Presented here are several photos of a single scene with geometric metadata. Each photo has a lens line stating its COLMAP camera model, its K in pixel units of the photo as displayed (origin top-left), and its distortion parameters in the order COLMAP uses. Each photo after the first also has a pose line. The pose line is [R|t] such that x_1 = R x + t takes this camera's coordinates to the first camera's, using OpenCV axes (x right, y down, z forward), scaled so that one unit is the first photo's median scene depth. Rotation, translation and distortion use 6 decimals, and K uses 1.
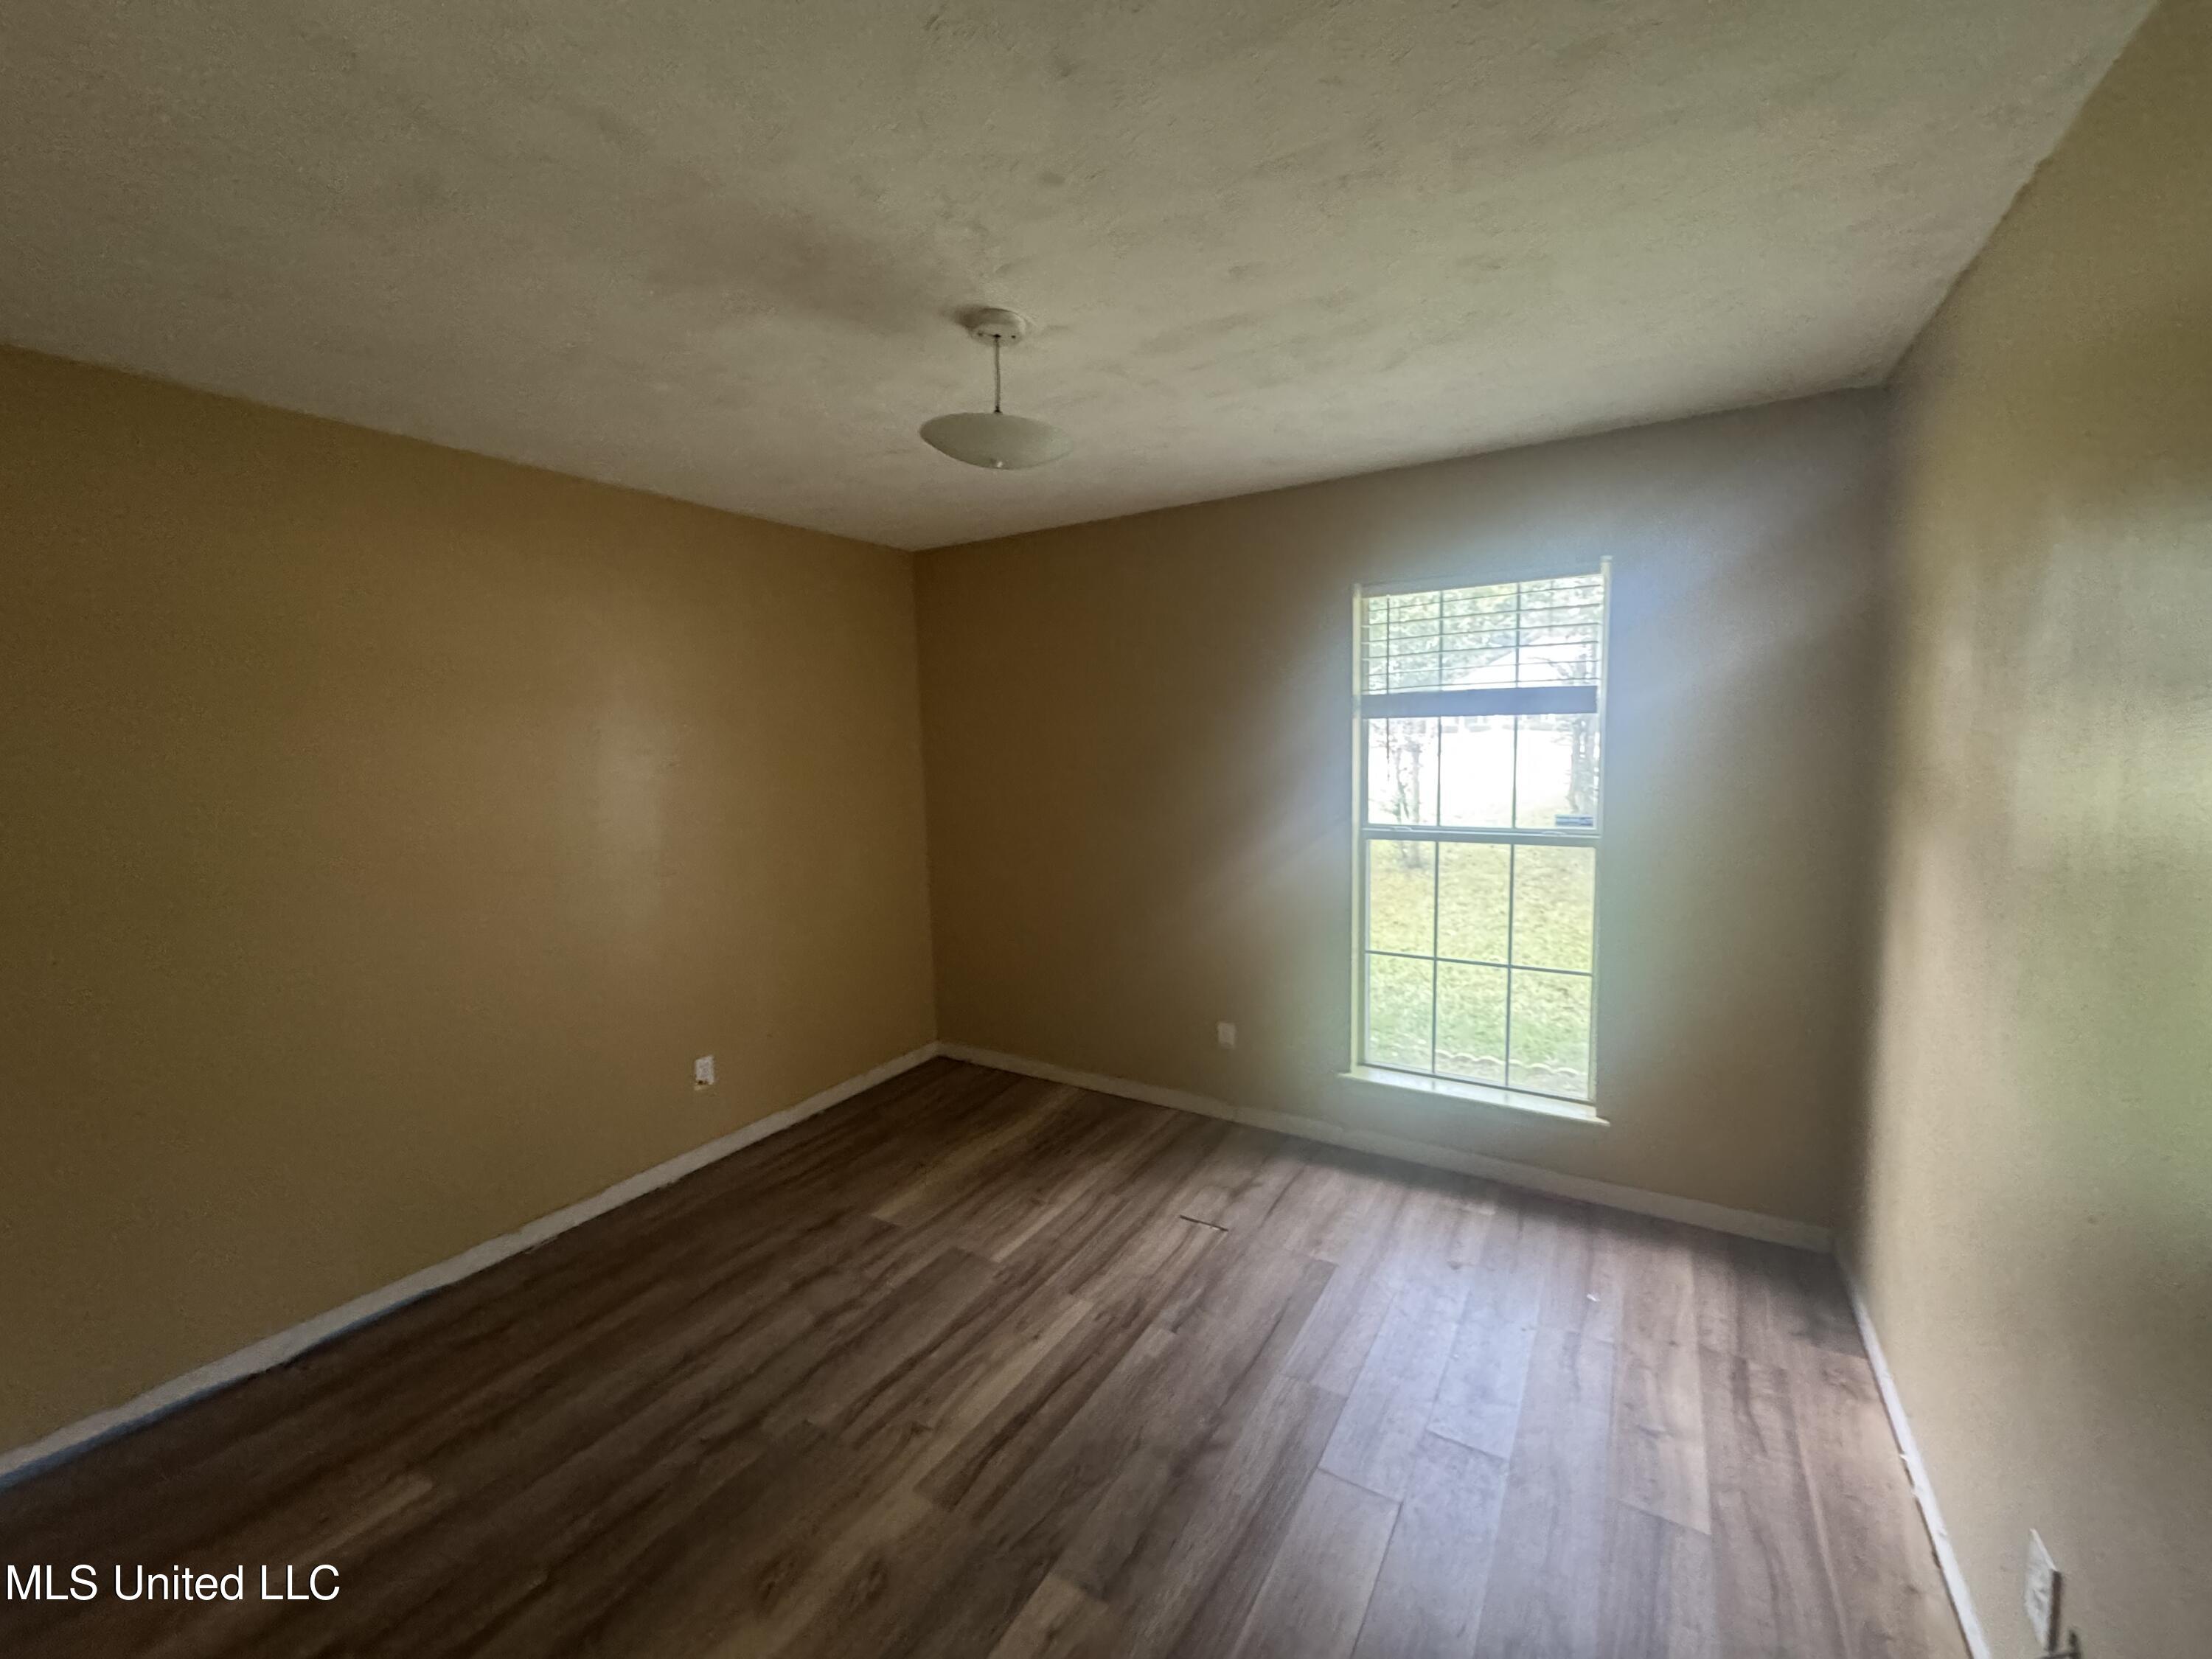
lens RADIAL K [[886.6, 0, 1114.3], [0, 886.6, 826.6], [0, 0, 1]] dist [-0.010869, -0.000687]
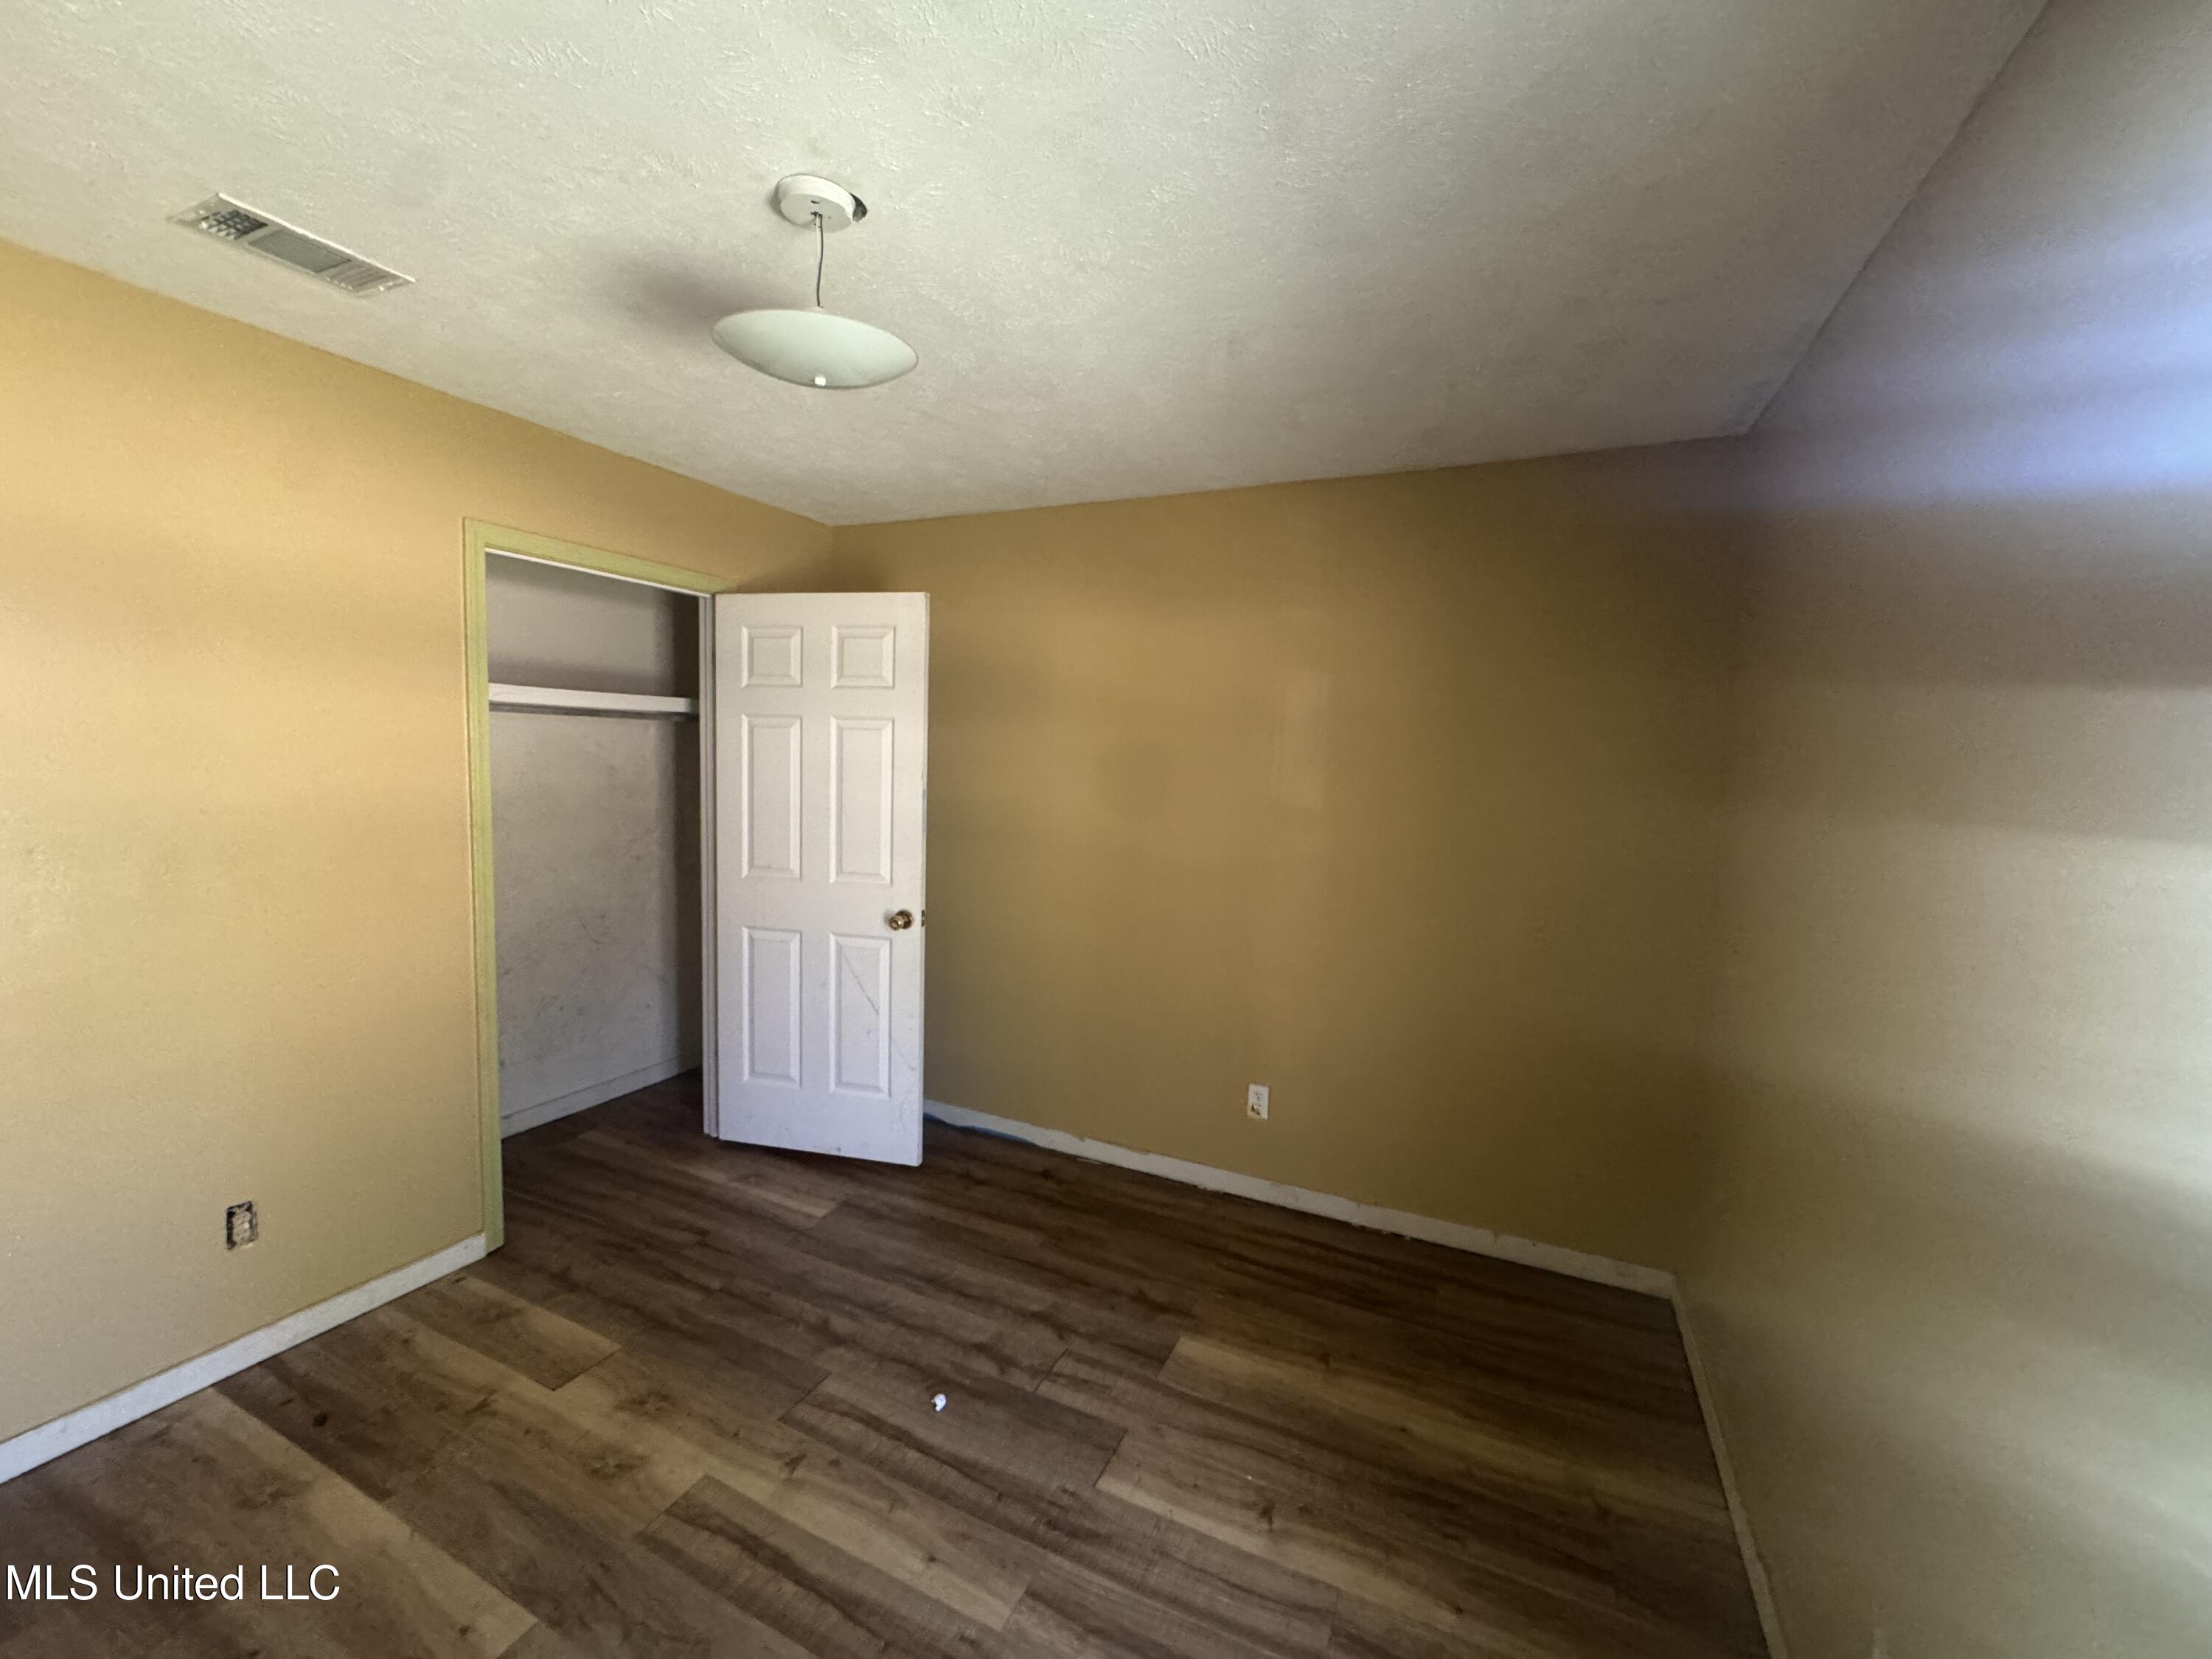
lens RADIAL K [[886.6, 0, 1111.4], [0, 886.6, 826.8], [0, 0, 1]] dist [-0.010869, -0.000687]
pose [[0.102691, 0.110553, -0.988551, 0.522192], [-0.138243, 0.985746, 0.095878, -0.095805], [0.985060, 0.126815, 0.116510, 0.894229]]
